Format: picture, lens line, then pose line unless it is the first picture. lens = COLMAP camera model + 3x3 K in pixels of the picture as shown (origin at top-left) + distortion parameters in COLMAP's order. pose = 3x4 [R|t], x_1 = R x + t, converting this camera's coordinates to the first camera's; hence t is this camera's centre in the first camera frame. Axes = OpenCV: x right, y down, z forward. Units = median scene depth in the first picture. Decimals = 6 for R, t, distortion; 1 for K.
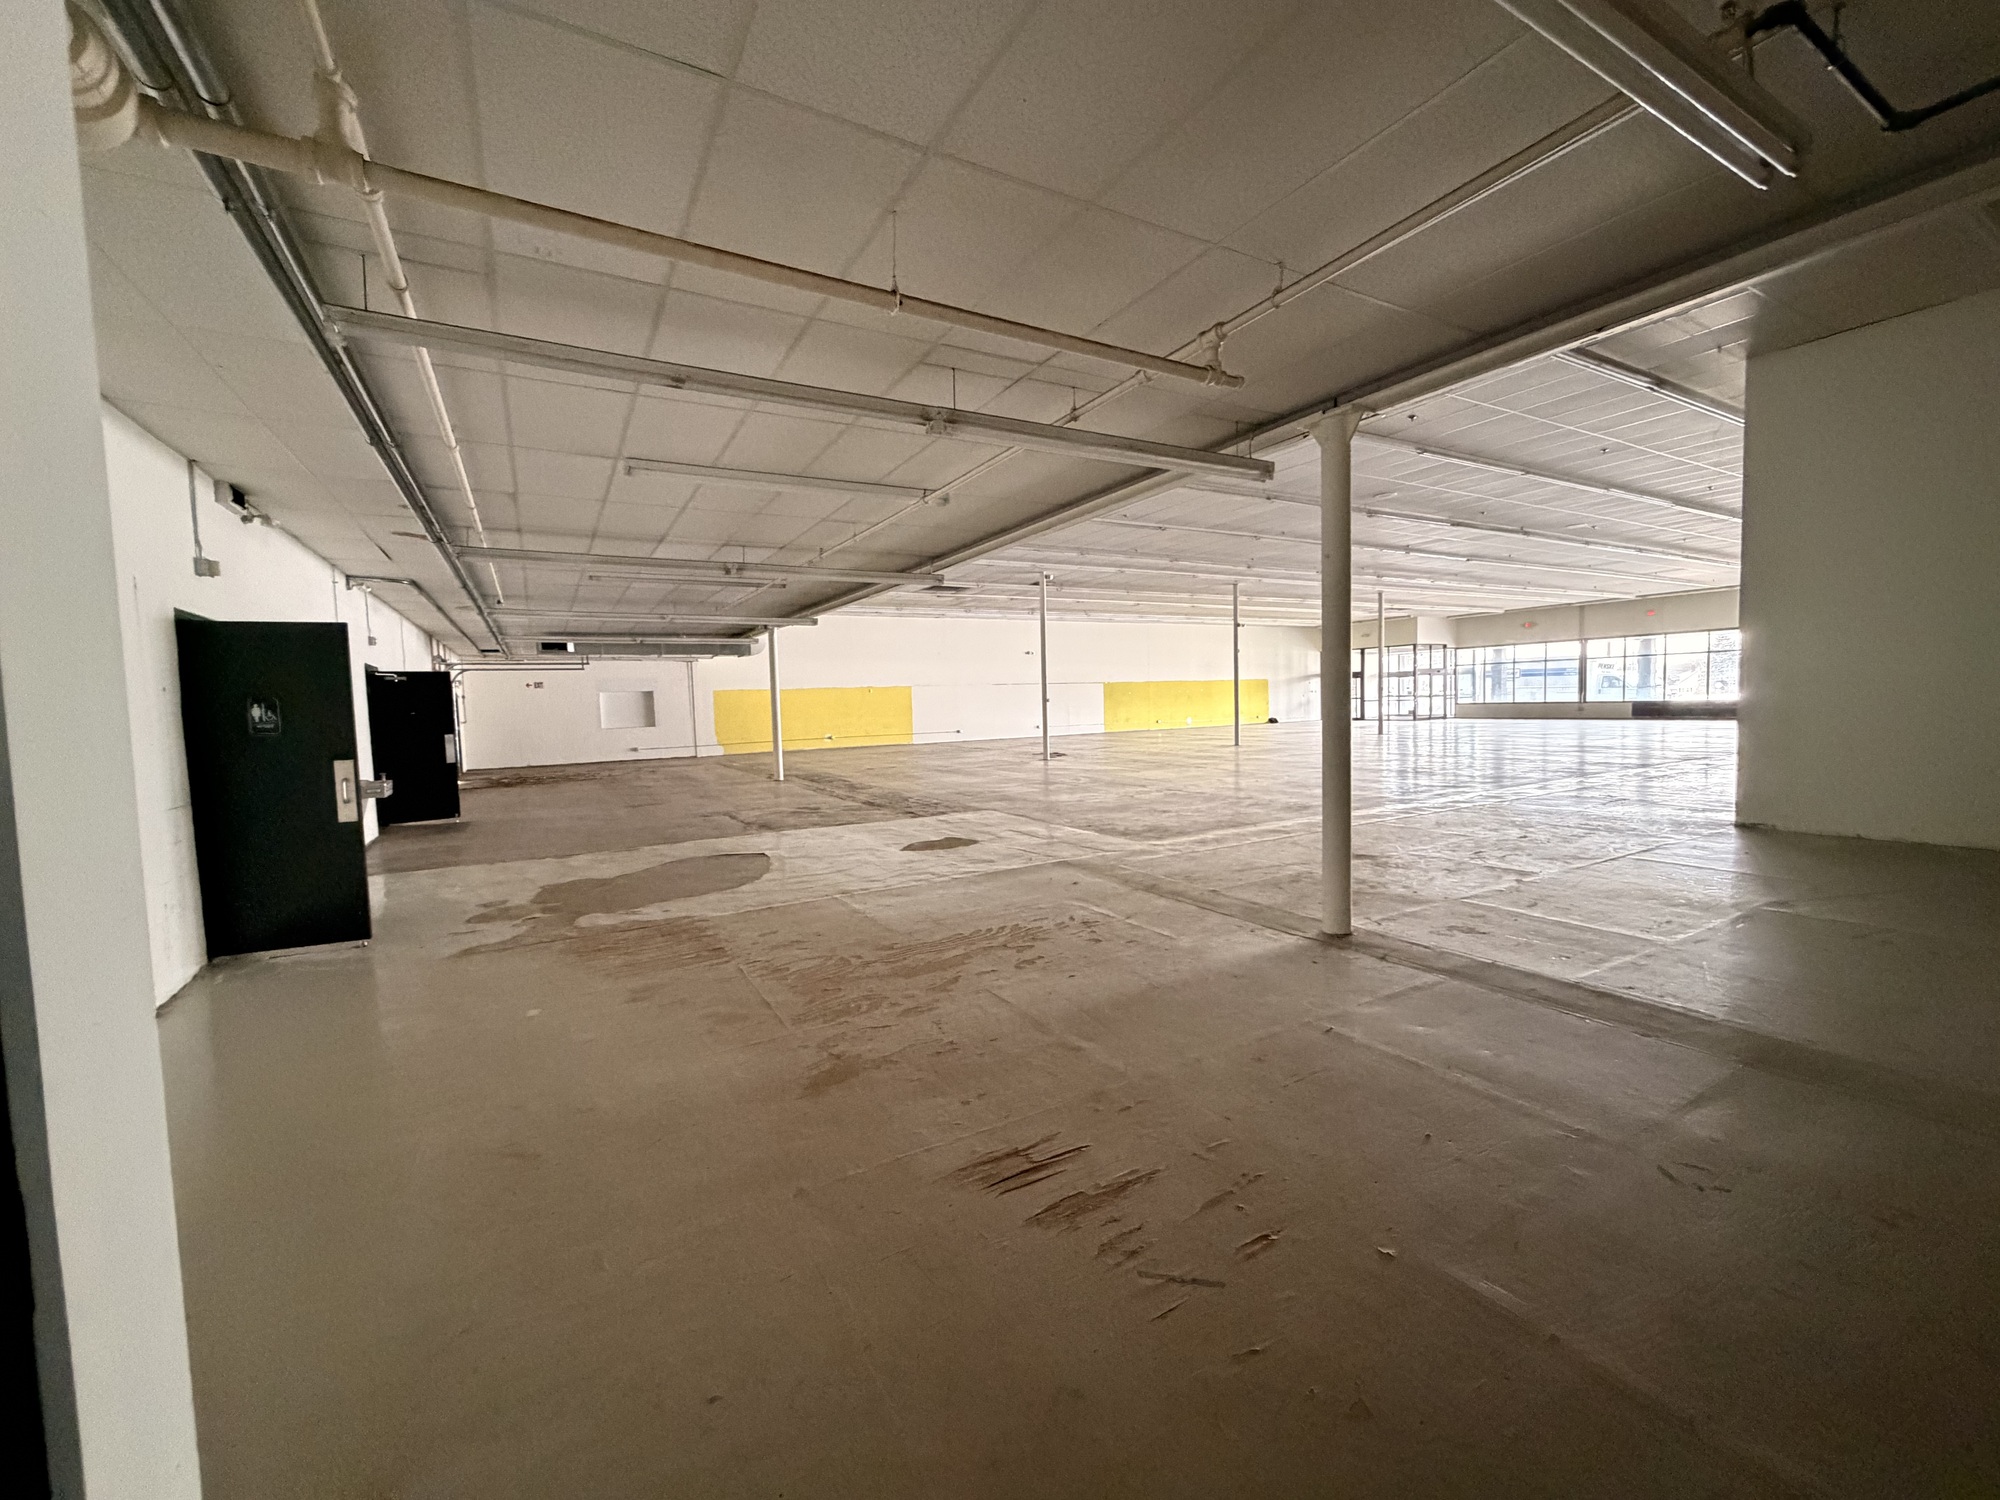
lens RADIAL K [[796.3, 0, 995.5], [0, 796.3, 751.1], [0, 0, 1]] dist [-0.001182, 0.000183]
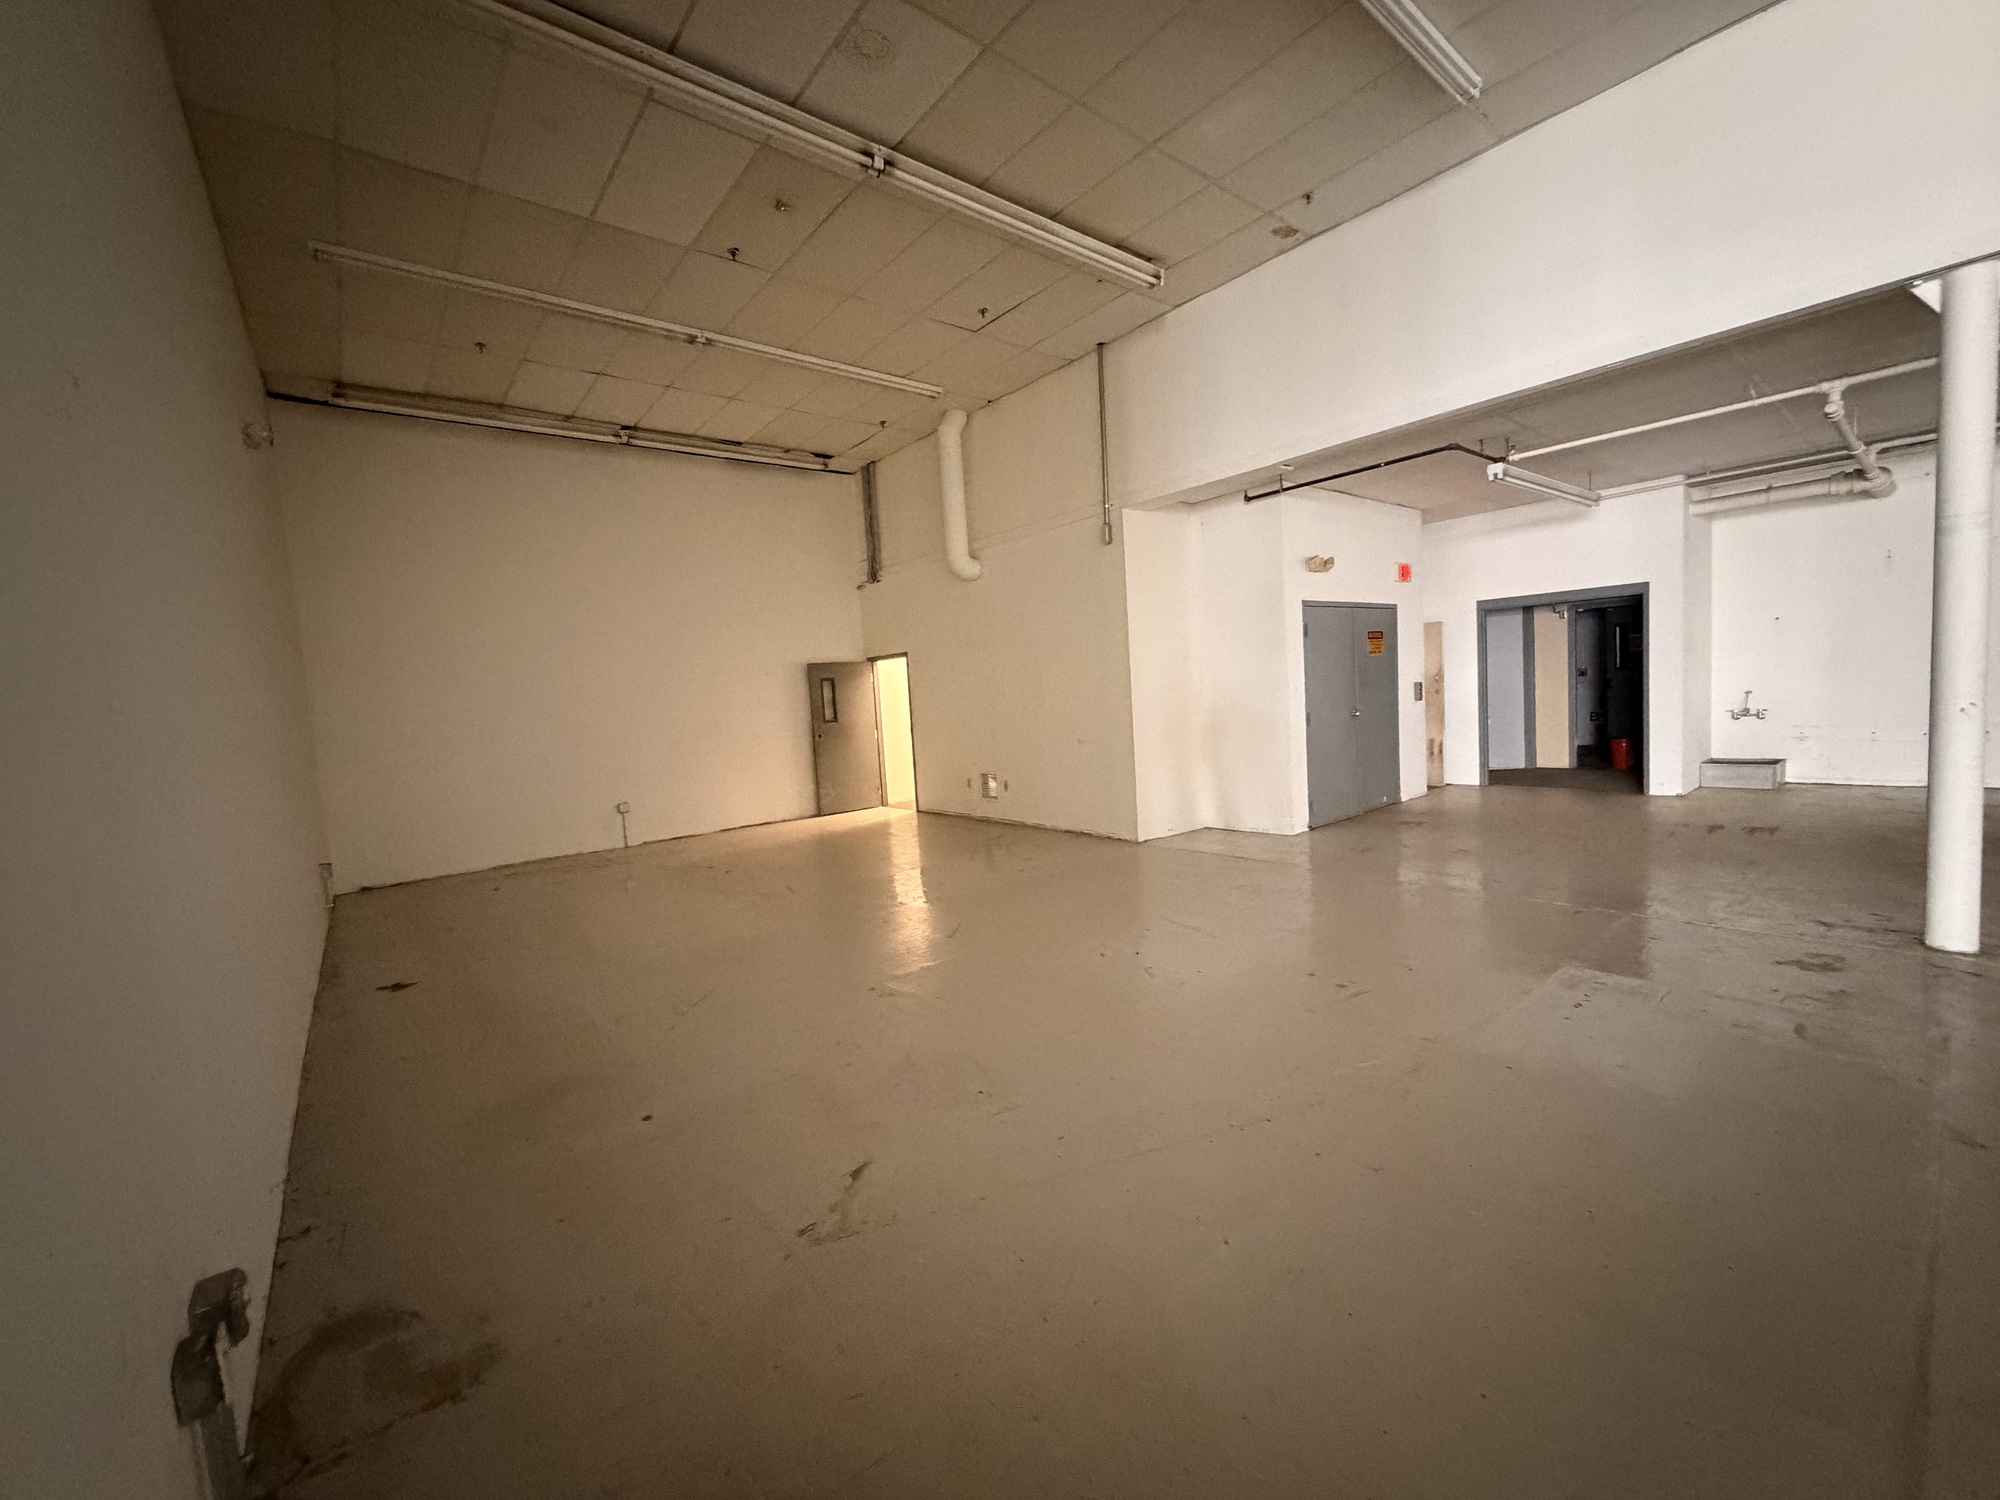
lens RADIAL K [[796.3, 0, 993.5], [0, 796.3, 749.1], [0, 0, 1]] dist [-0.001182, 0.000183]
pose [[-0.982443, 0.107877, -0.152213, 0.486836], [0.085721, 0.985669, 0.145289, -0.052094], [0.165705, 0.129690, -0.977610, 0.533477]]
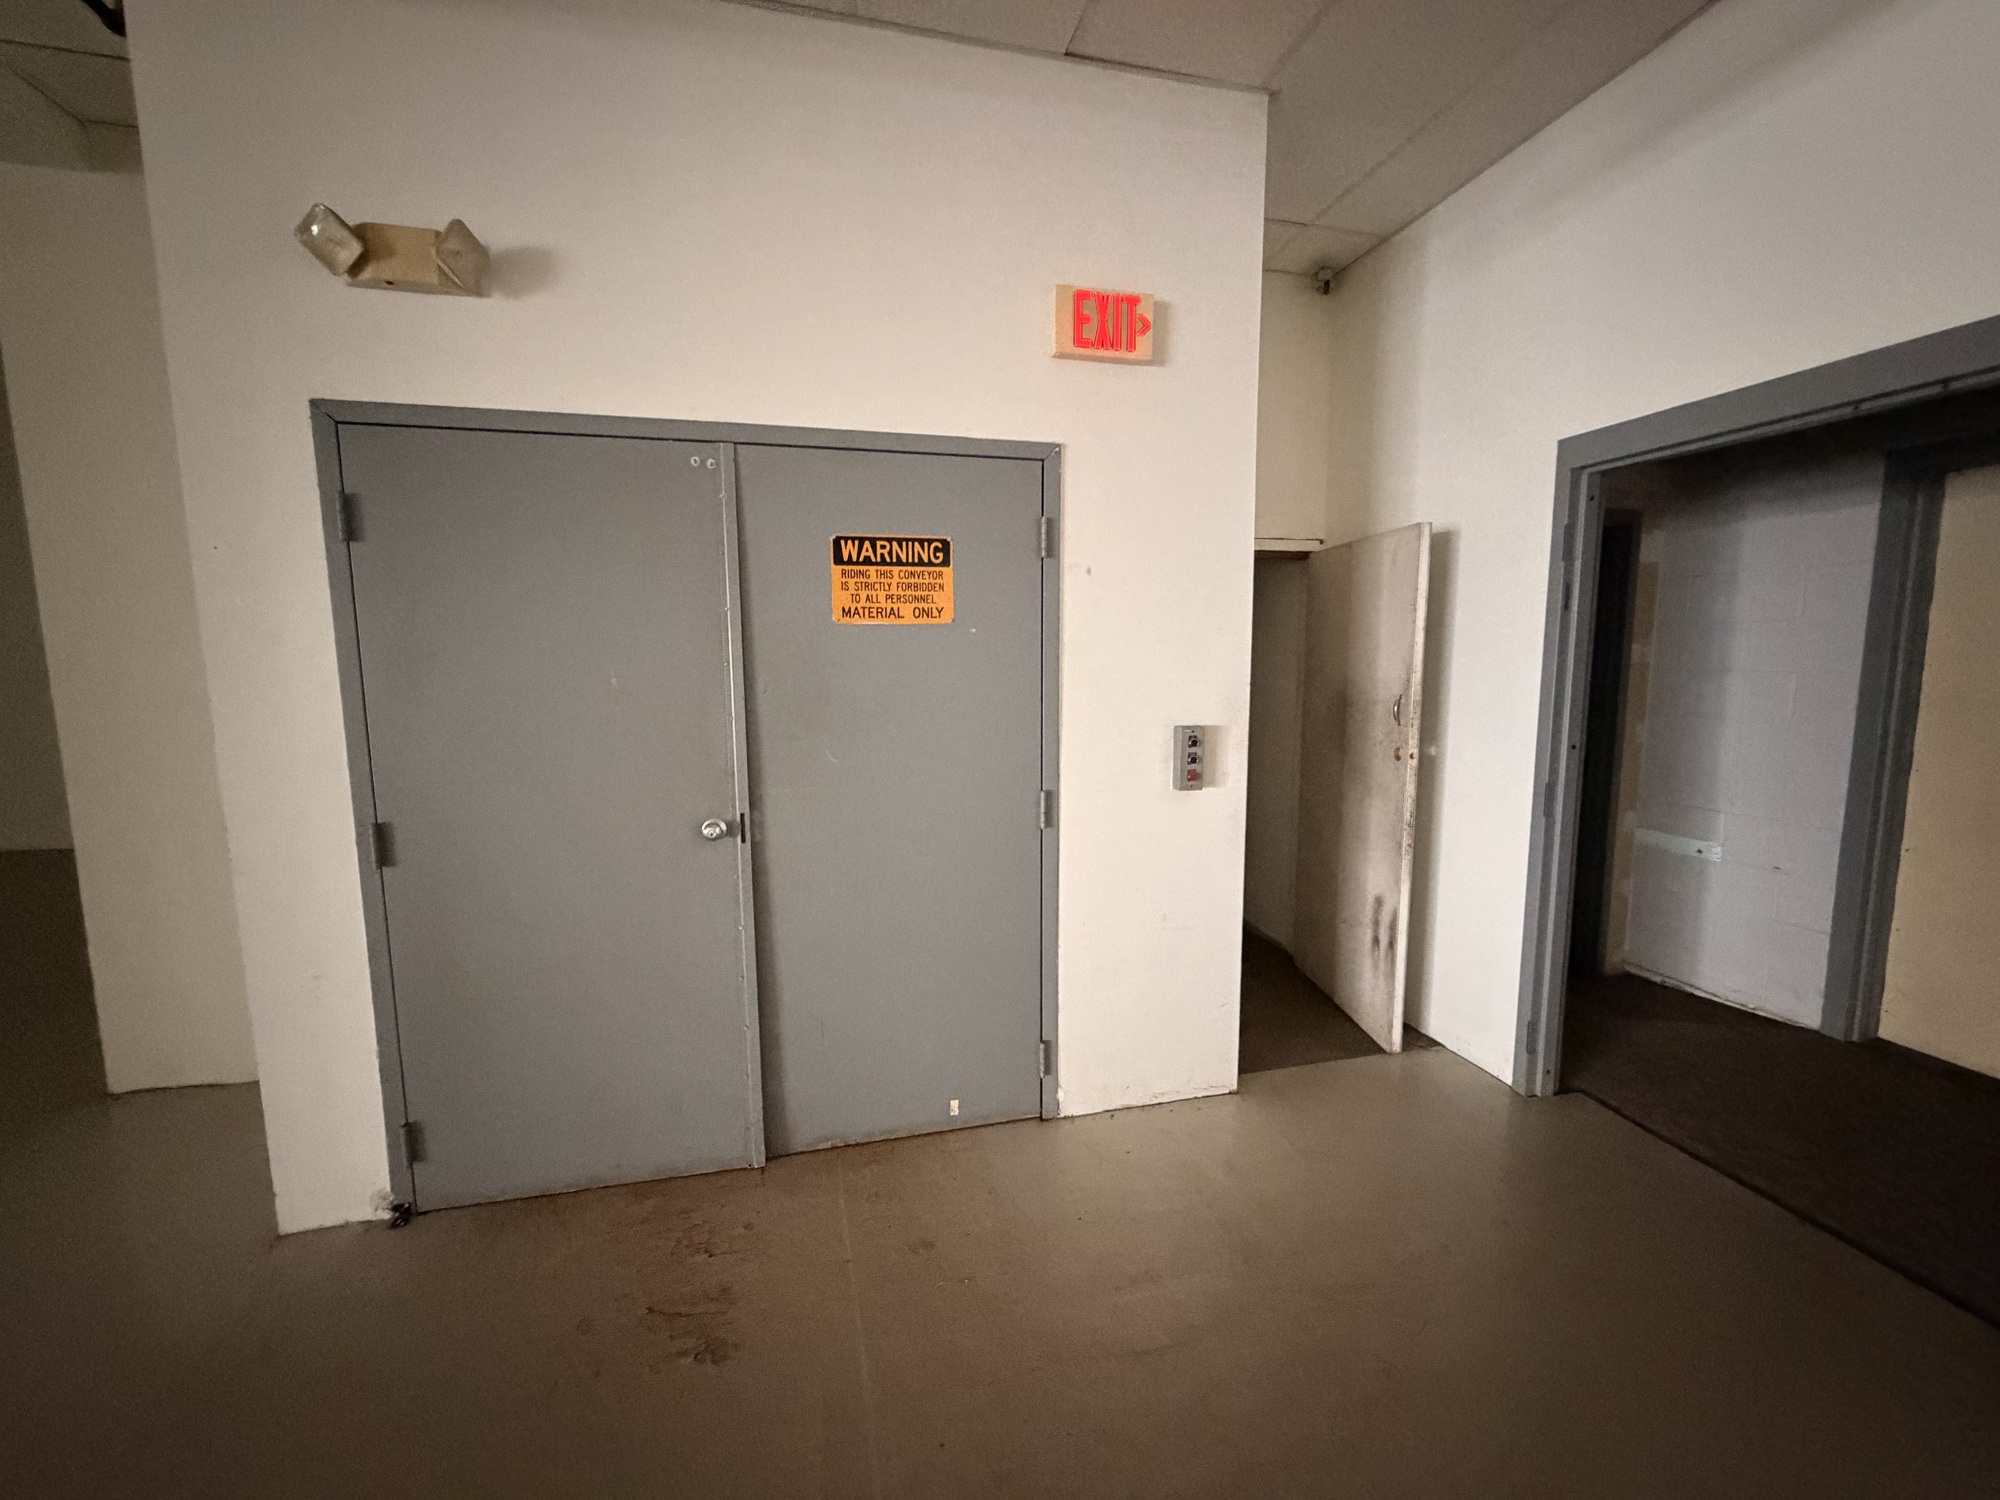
lens RADIAL K [[796.3, 0, 1001.9], [0, 796.3, 743.8], [0, 0, 1]] dist [-0.001182, 0.000183]
pose [[-0.961705, 0.002940, 0.274070, 0.059406], [0.052255, 0.983568, 0.172808, -0.015157], [-0.269058, 0.180512, -0.946057, 0.162071]]
